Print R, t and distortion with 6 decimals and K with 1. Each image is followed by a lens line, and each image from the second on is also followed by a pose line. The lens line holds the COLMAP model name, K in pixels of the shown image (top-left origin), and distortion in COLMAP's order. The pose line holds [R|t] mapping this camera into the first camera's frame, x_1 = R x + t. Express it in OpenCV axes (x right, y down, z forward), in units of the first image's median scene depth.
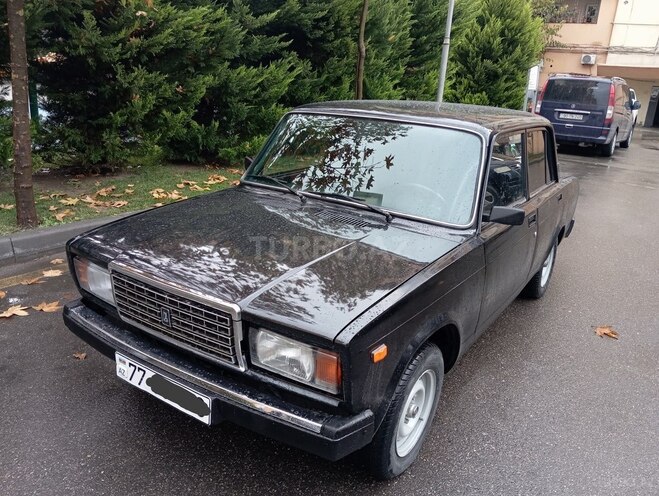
lens RADIAL K [[537.2, 0, 329.5], [0, 537.2, 248.0], [0, 0, 1]] dist [0.067427, -0.134903]
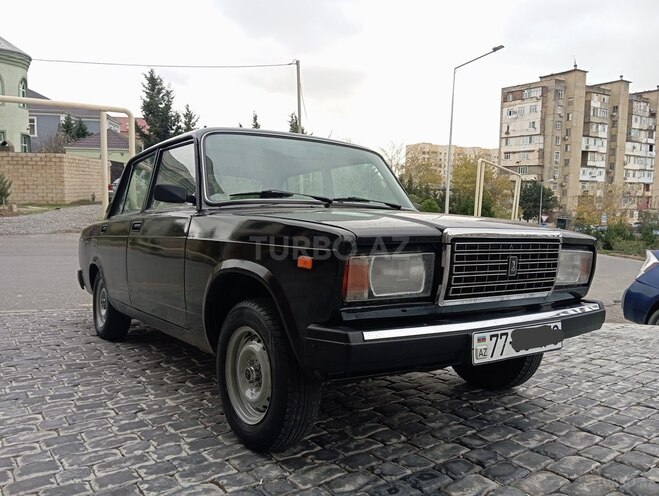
lens RADIAL K [[537.2, 0, 329.5], [0, 537.2, 248.0], [0, 0, 1]] dist [0.067427, -0.134903]
pose [[0.360217, -0.071530, 0.930122, -1.251385], [0.295871, 0.954339, -0.041193, 0.032478], [-0.884706, 0.290034, 0.364933, 0.848318]]
